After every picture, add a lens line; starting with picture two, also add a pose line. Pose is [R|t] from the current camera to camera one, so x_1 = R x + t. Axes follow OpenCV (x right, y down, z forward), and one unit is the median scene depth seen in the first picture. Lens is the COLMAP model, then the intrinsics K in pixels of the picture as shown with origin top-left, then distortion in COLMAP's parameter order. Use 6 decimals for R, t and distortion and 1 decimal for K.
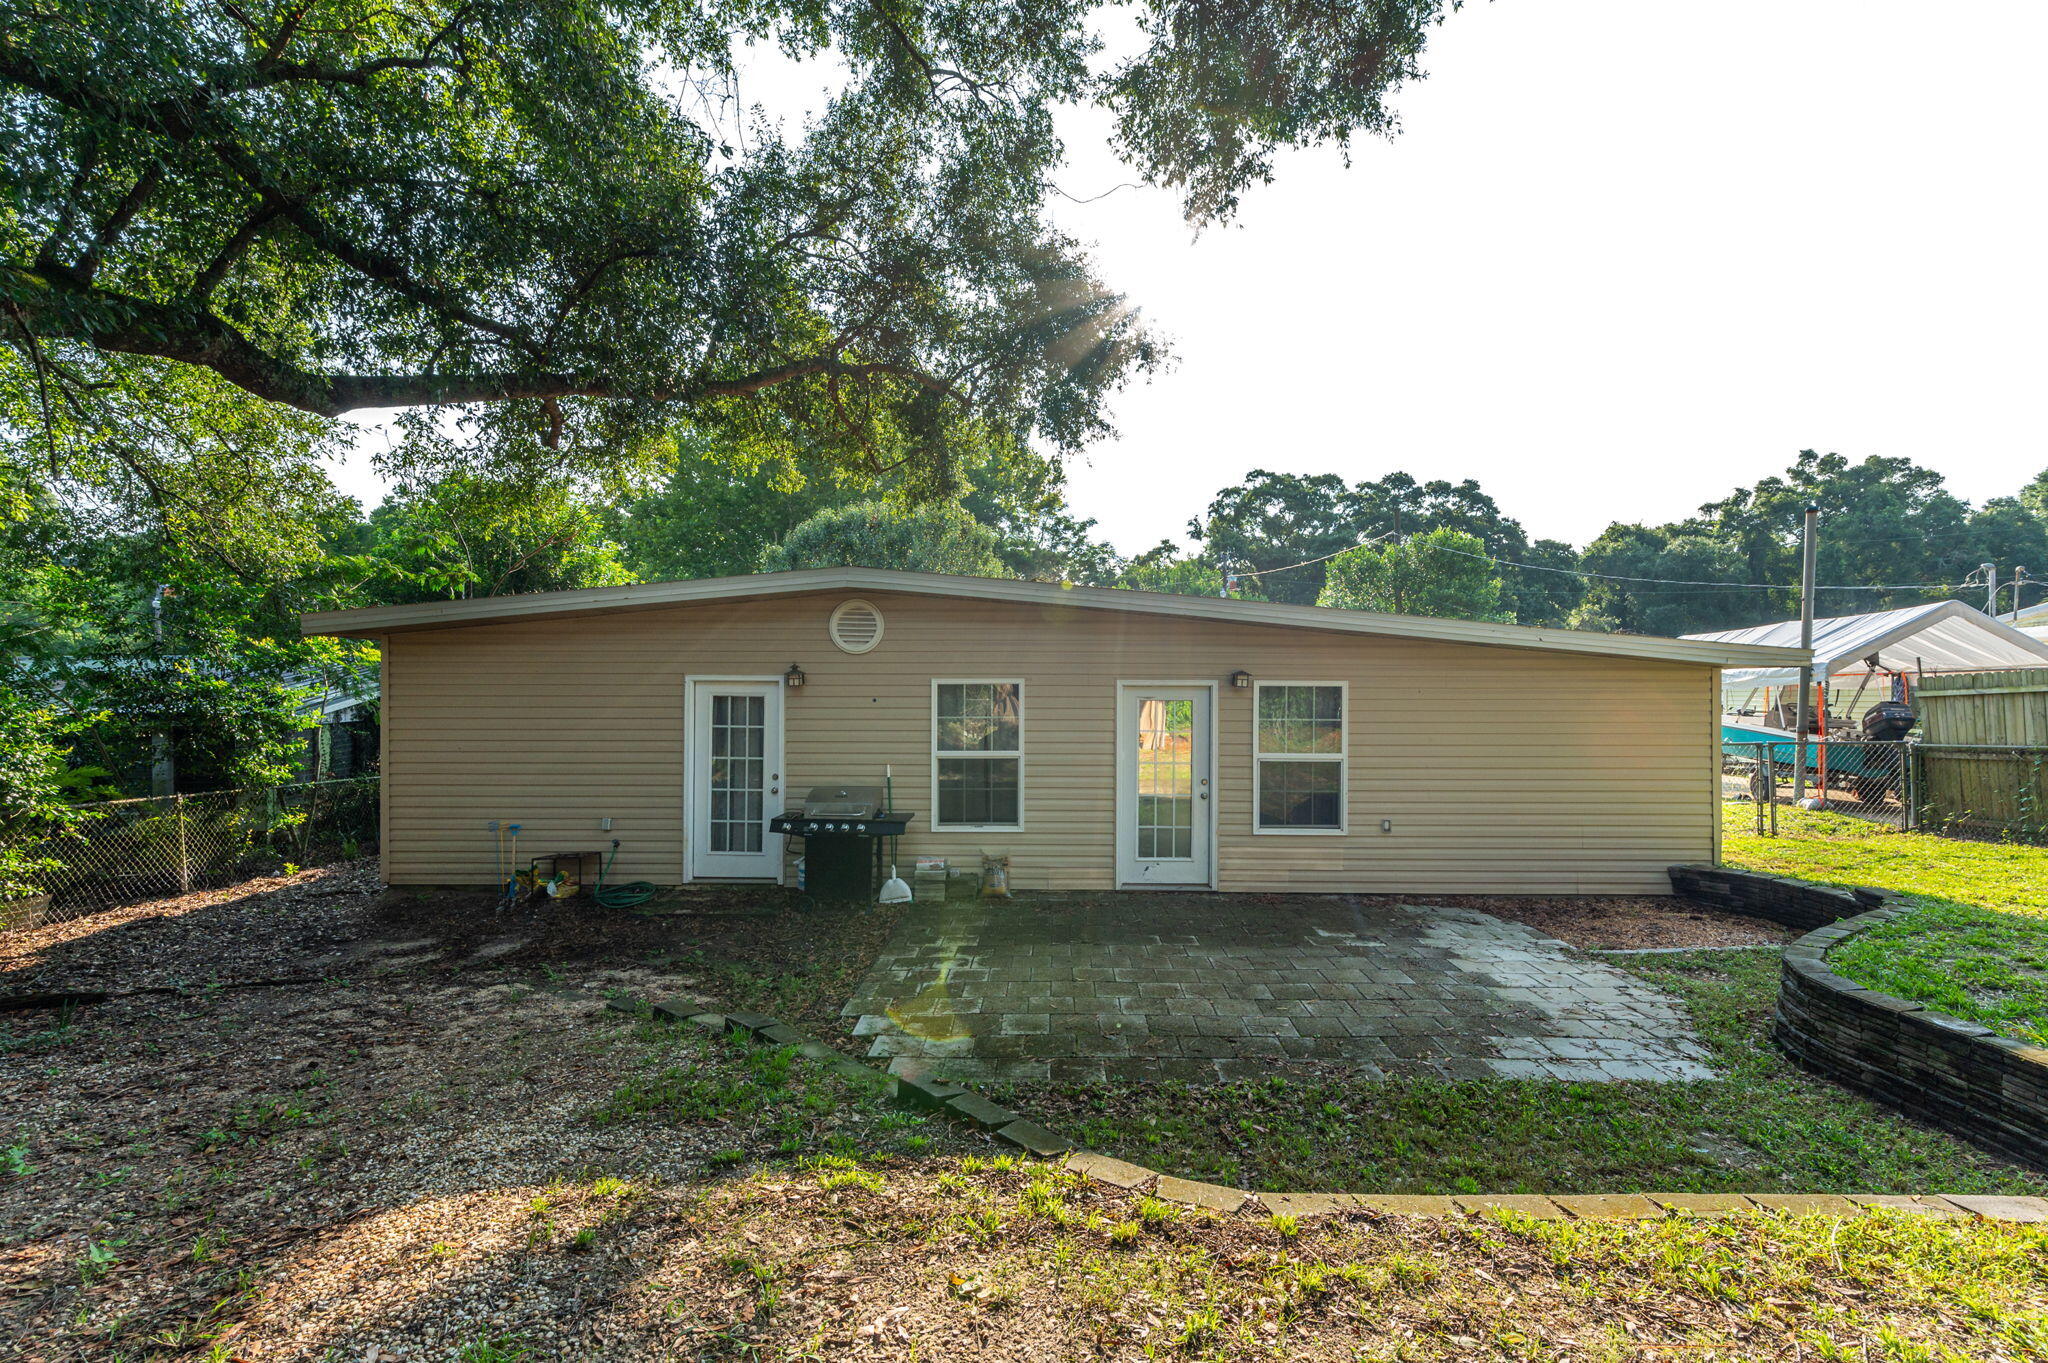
lens RADIAL K [[877.7, 0, 1036.1], [0, 877.7, 683.5], [0, 0, 1]] dist [0.002183, 0.000229]
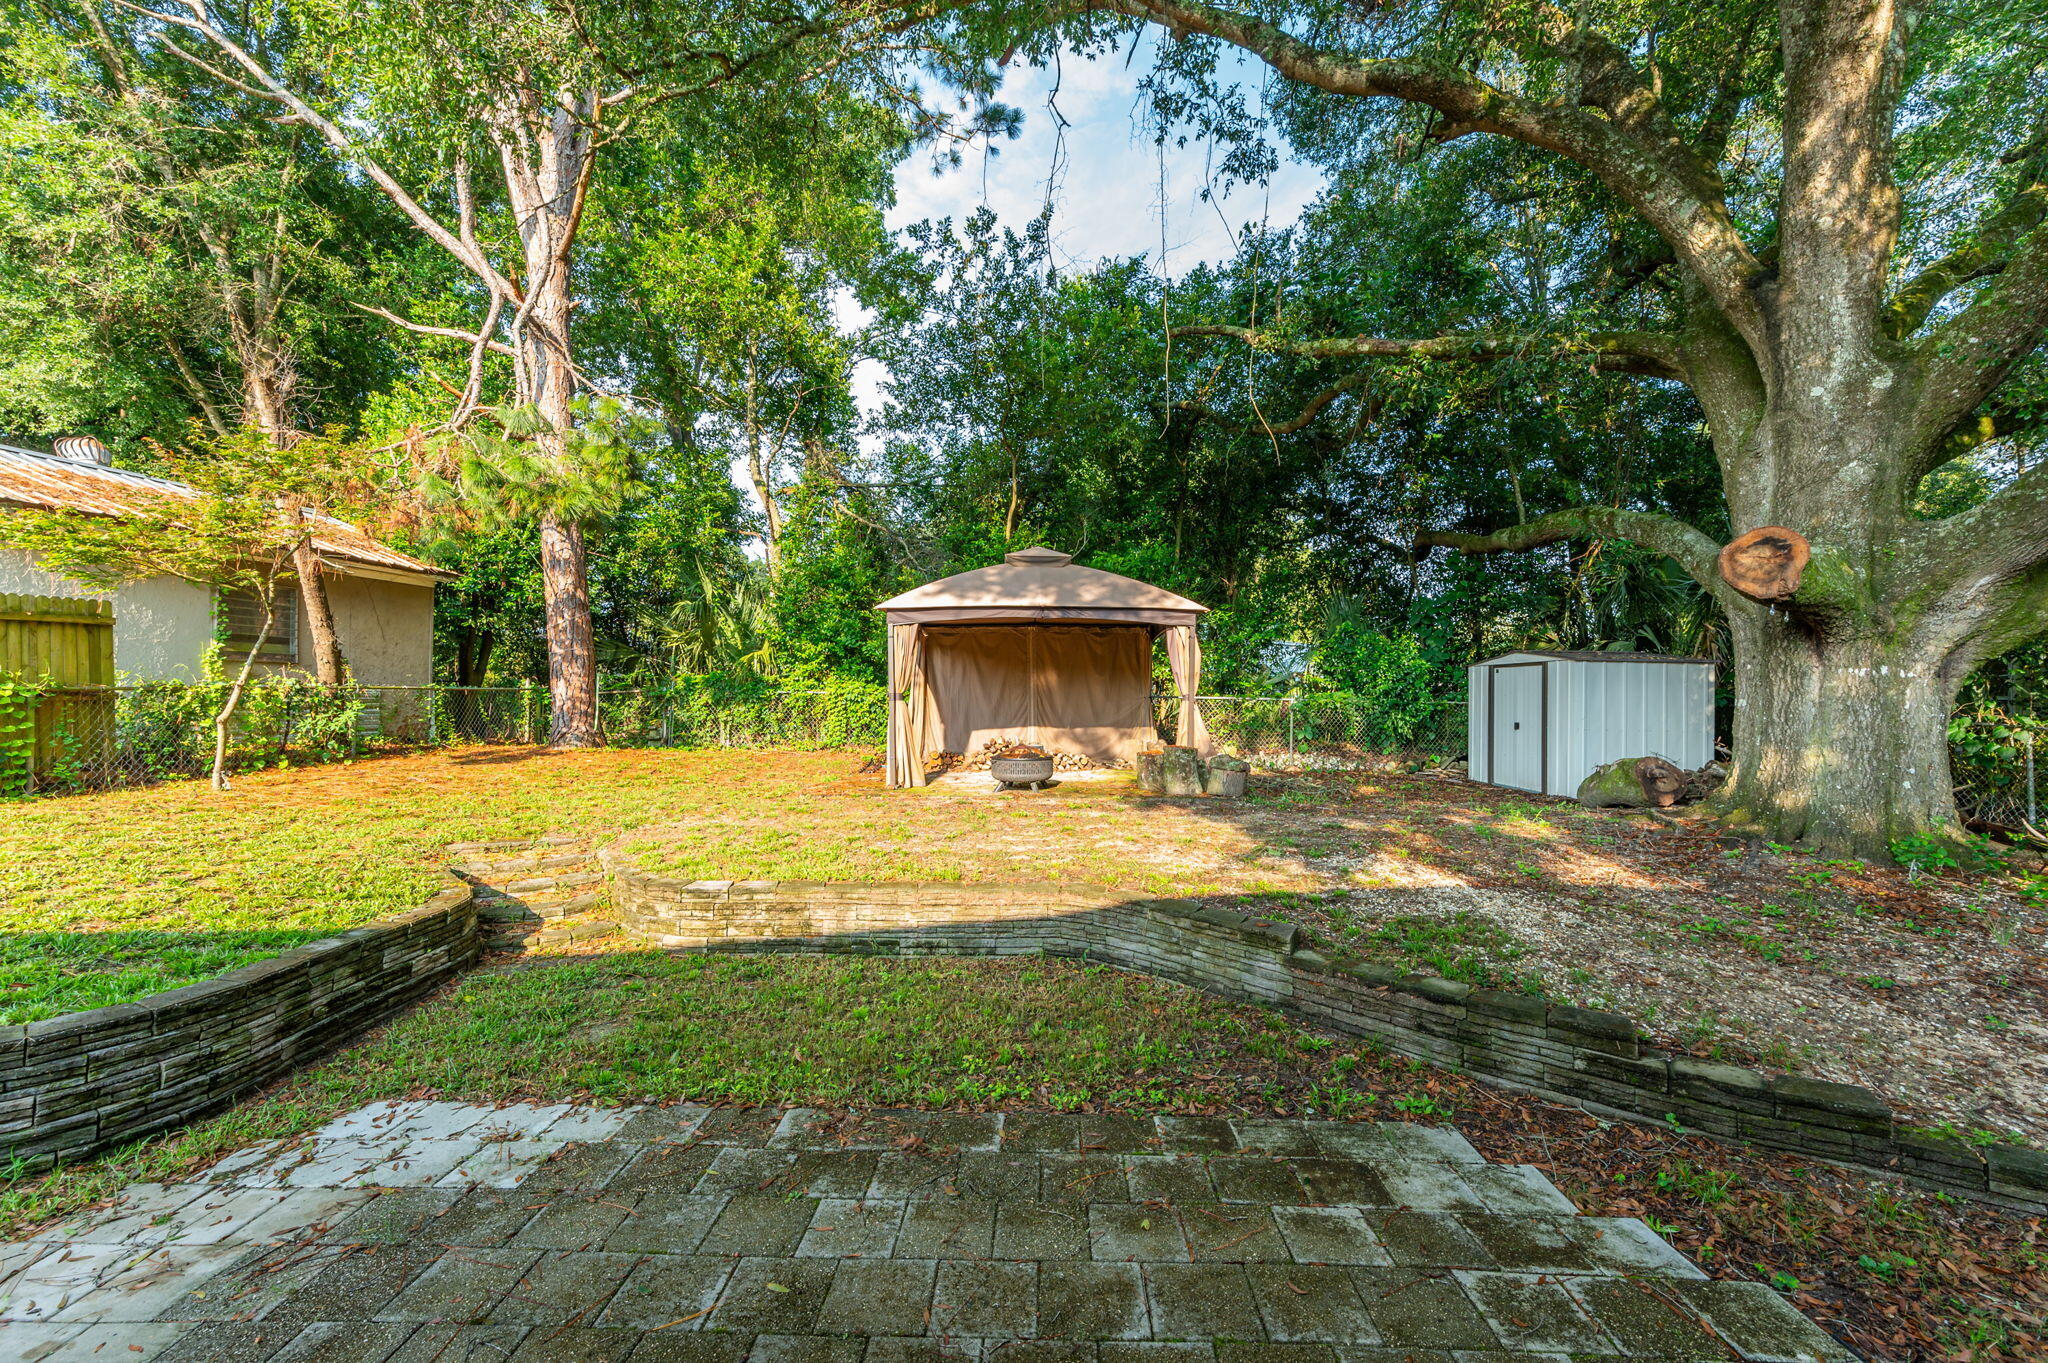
lens RADIAL K [[824.9, 0, 1032.7], [0, 824.9, 677.5], [0, 0, 1]] dist [-0.002252, 0.000014]
pose [[-0.999994, 0.002138, 0.002853, 0.096551], [0.002023, 0.999209, -0.039706, 0.051883], [-0.002936, -0.039700, -0.999207, 0.914881]]
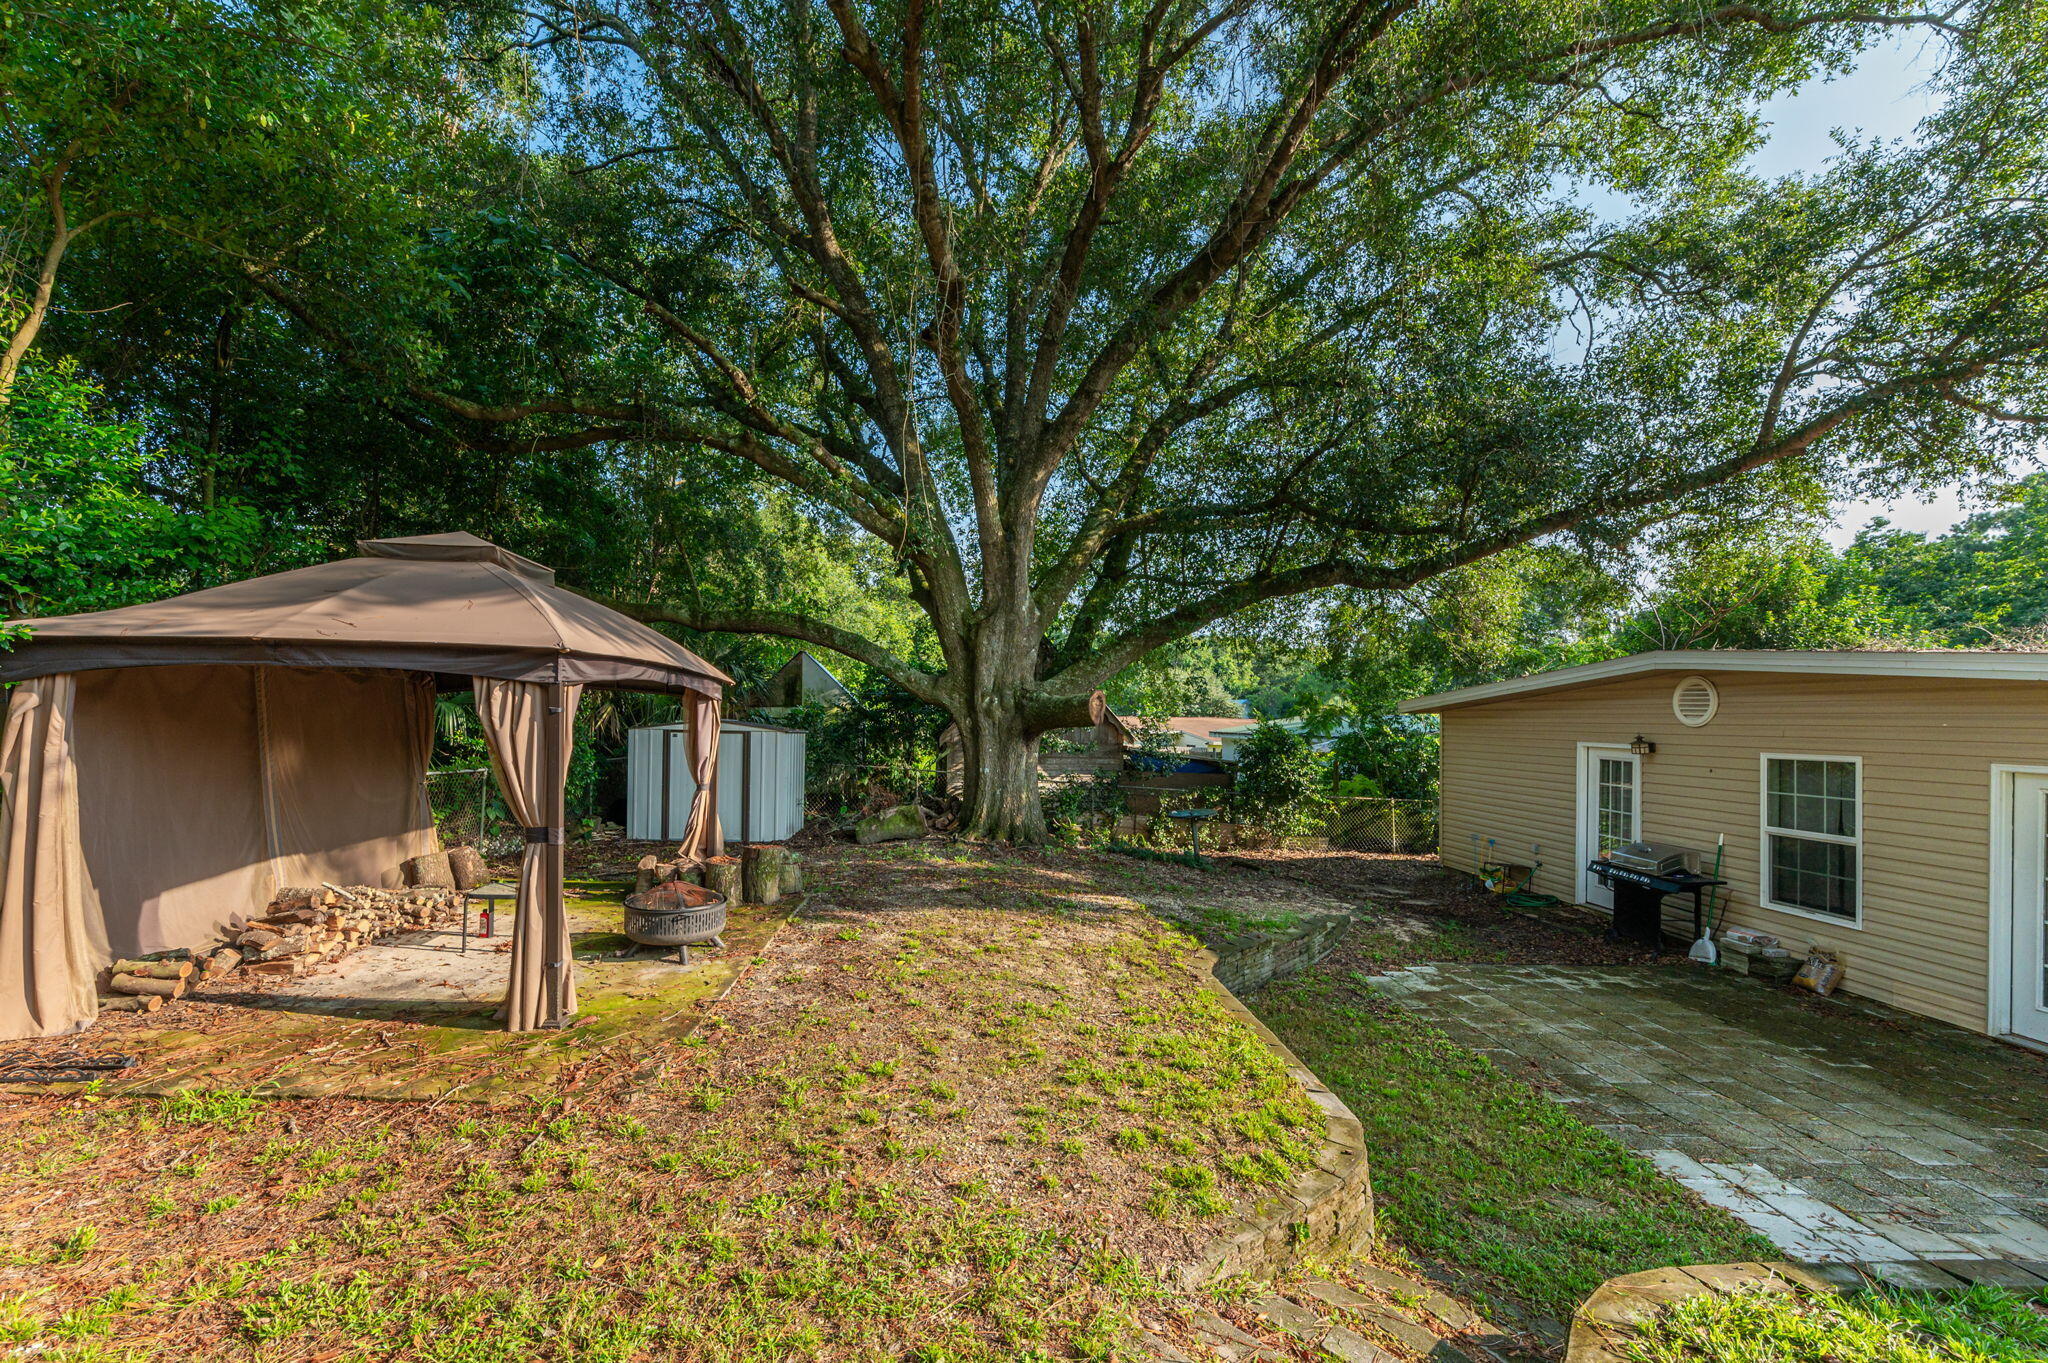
lens RADIAL K [[828.1, 0, 968.3], [0, 828.1, 718.4], [0, 0, 1]] dist [-0.000619, -0.000141]
pose [[0.023626, -0.000240, -0.999721, 0.804326], [-0.004878, 0.999988, -0.000356, -0.039760], [0.999709, 0.004885, 0.023624, 0.082459]]
